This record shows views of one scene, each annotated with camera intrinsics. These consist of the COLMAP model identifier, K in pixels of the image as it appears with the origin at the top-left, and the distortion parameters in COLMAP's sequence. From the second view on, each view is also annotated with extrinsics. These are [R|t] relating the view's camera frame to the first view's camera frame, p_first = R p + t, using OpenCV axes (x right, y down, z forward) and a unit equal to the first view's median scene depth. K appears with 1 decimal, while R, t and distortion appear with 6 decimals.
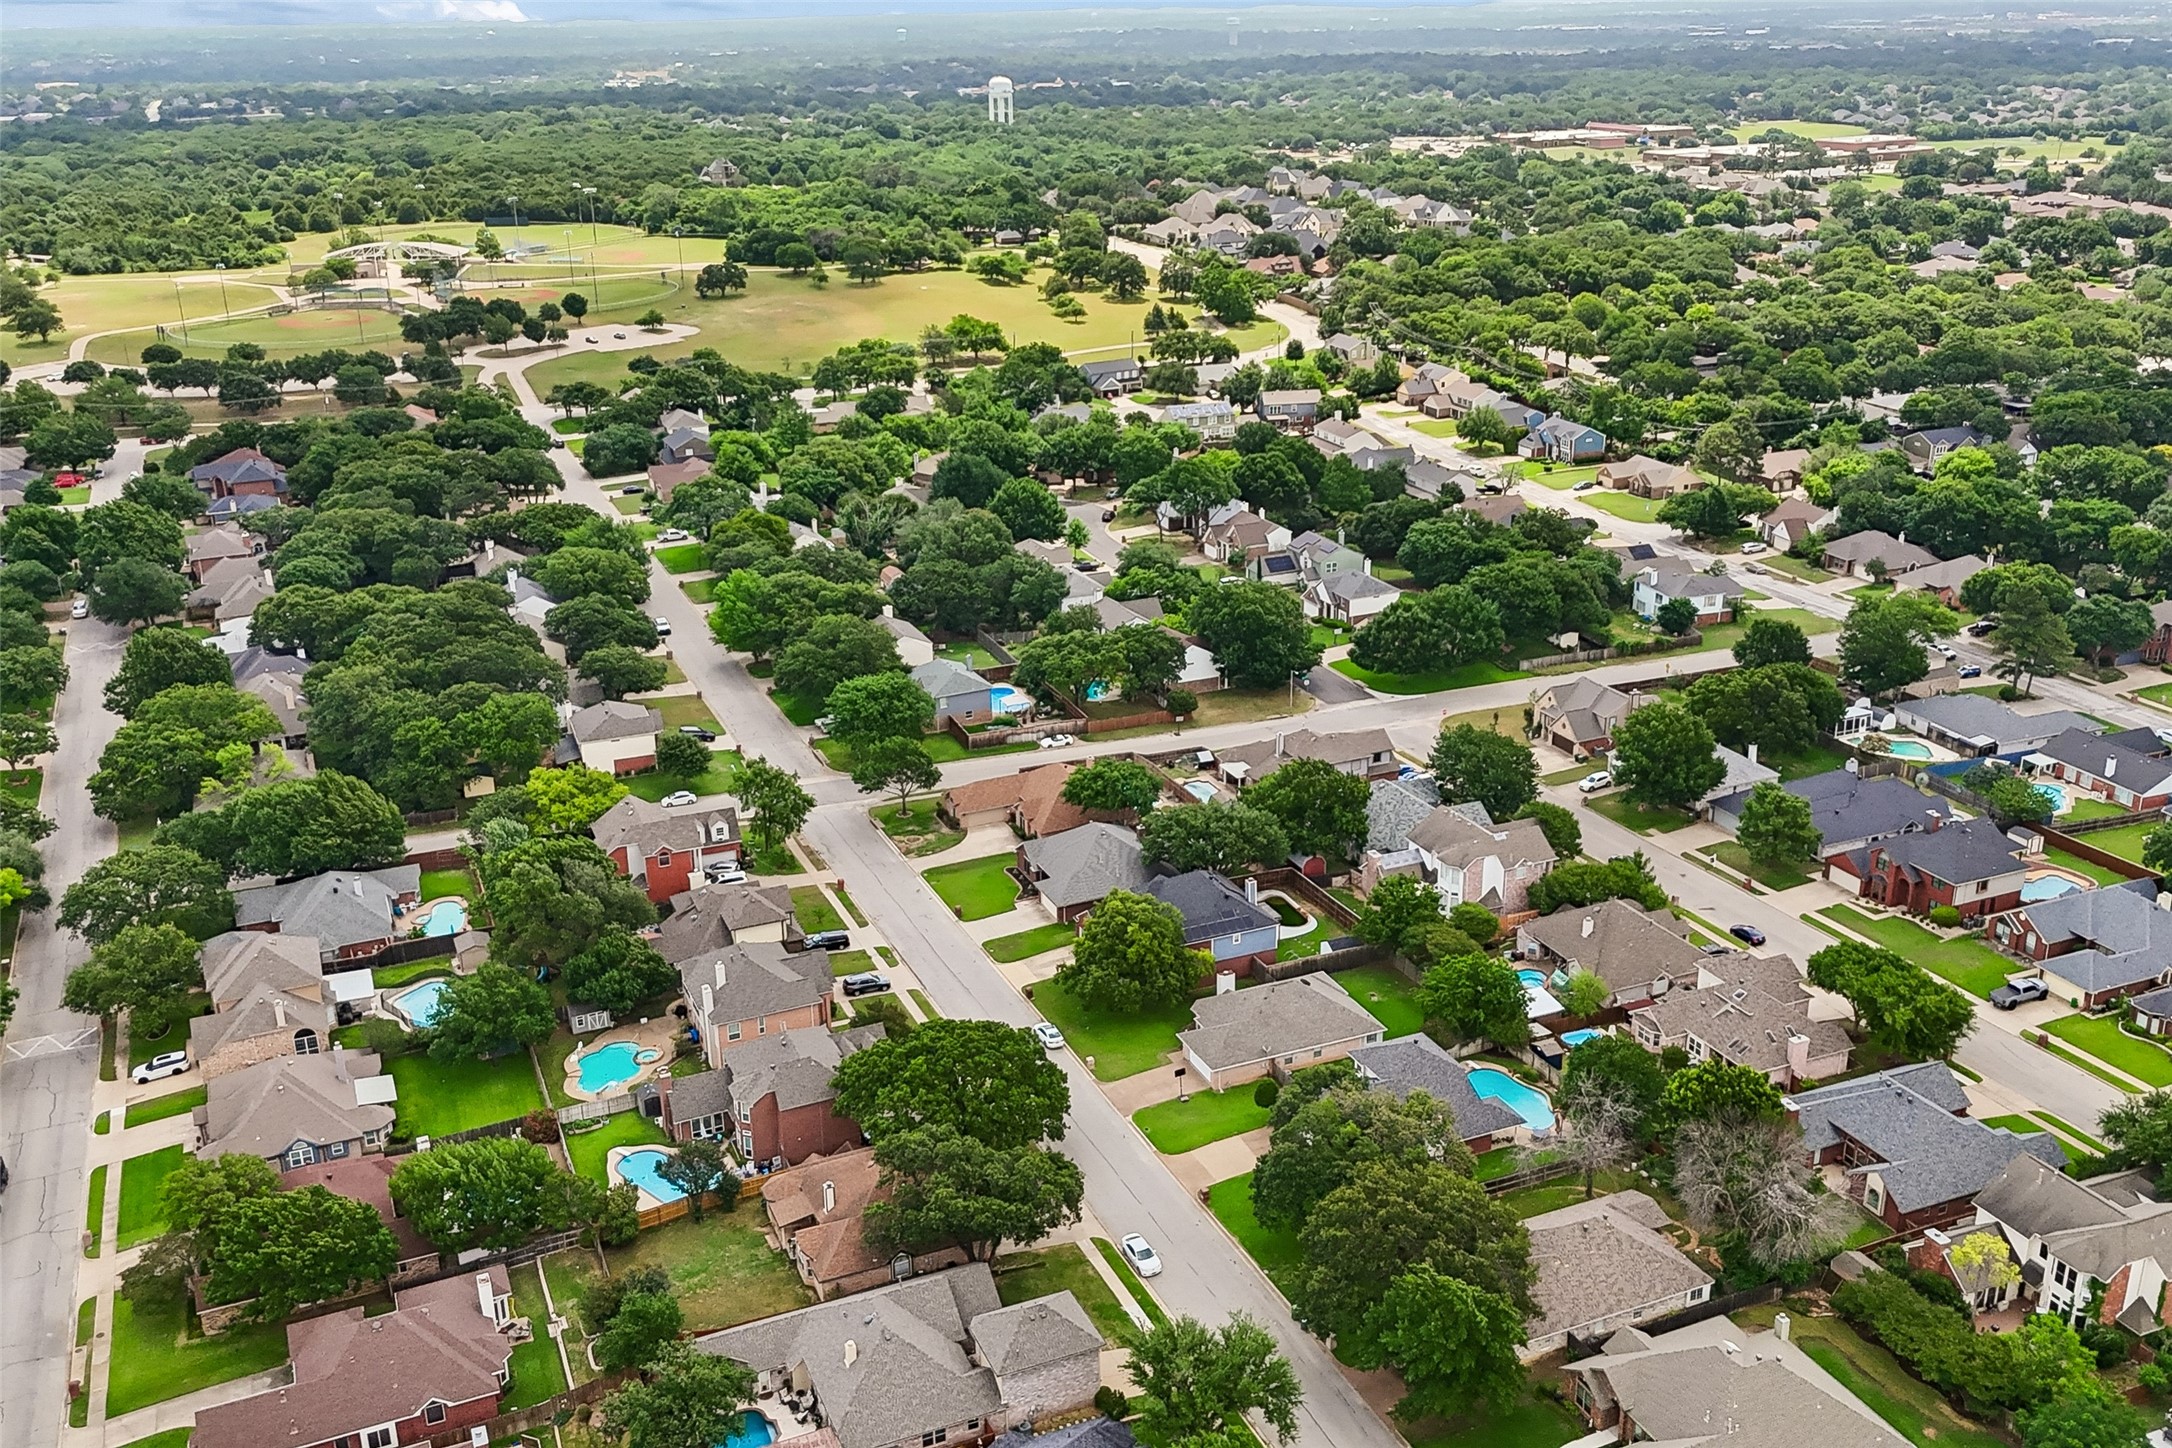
lens RADIAL K [[1957.5, 0, 1086.0], [0, 1957.5, 724.0], [0, 0, 1]] dist [0.077040, -0.004668]
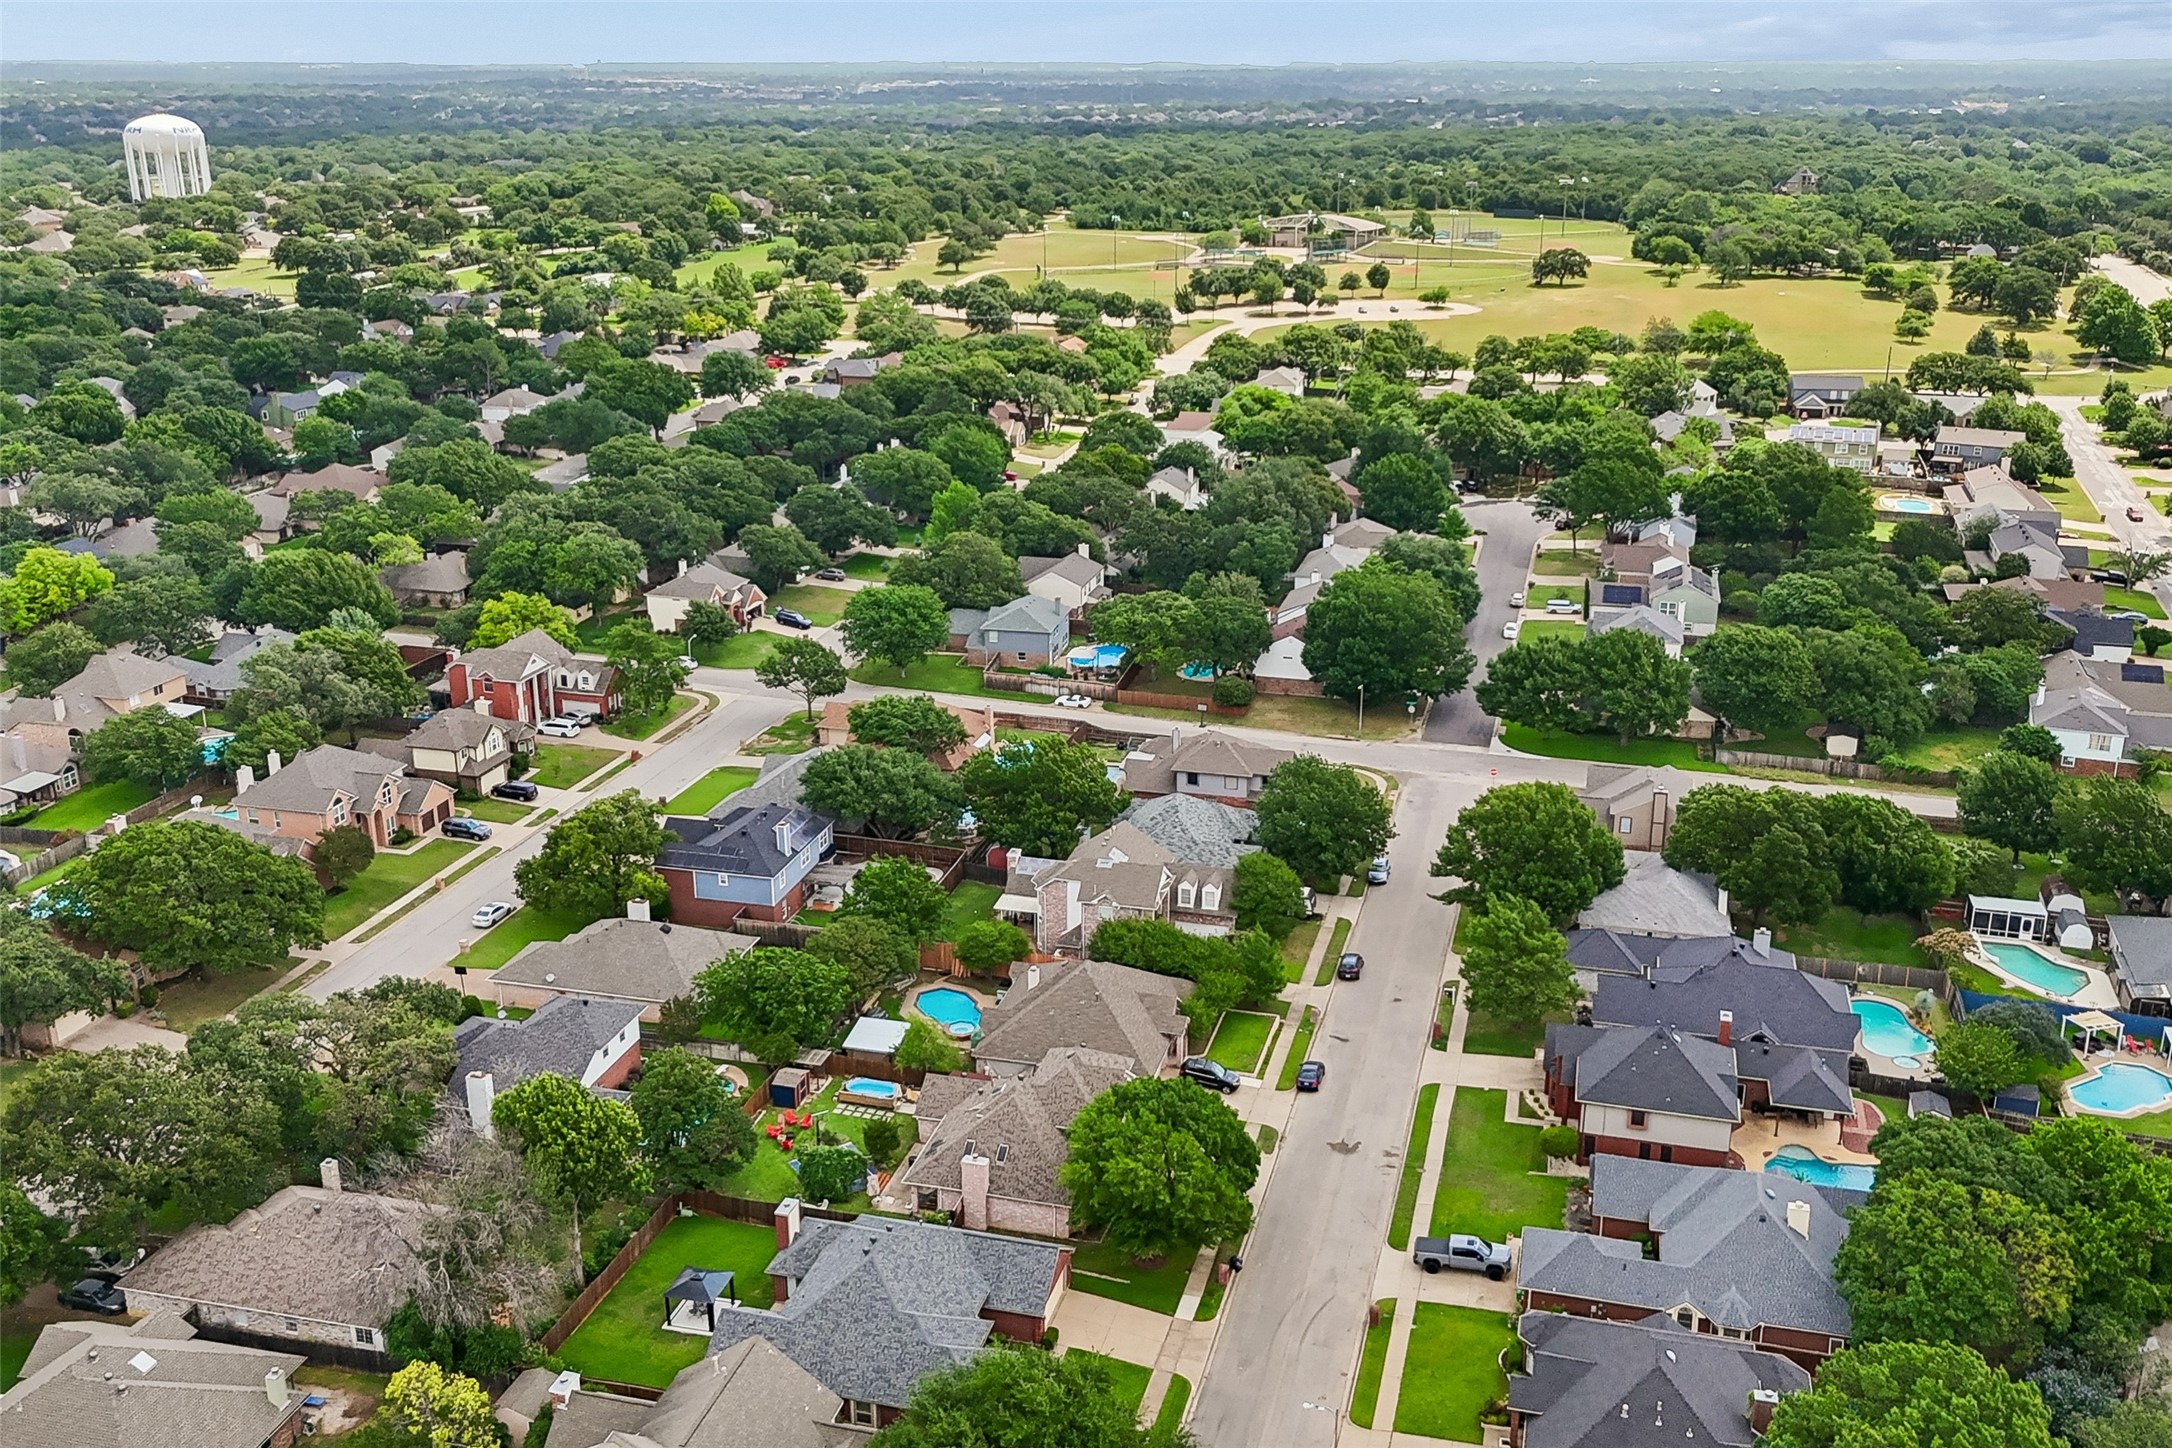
lens RADIAL K [[1957.5, 0, 1086.0], [0, 1957.5, 724.0], [0, 0, 1]] dist [0.077040, -0.004668]
pose [[0.787695, 0.215249, -0.577238, 0.472175], [-0.225669, 0.972664, 0.054756, -0.029059], [0.573245, 0.087134, 0.814738, 0.252319]]
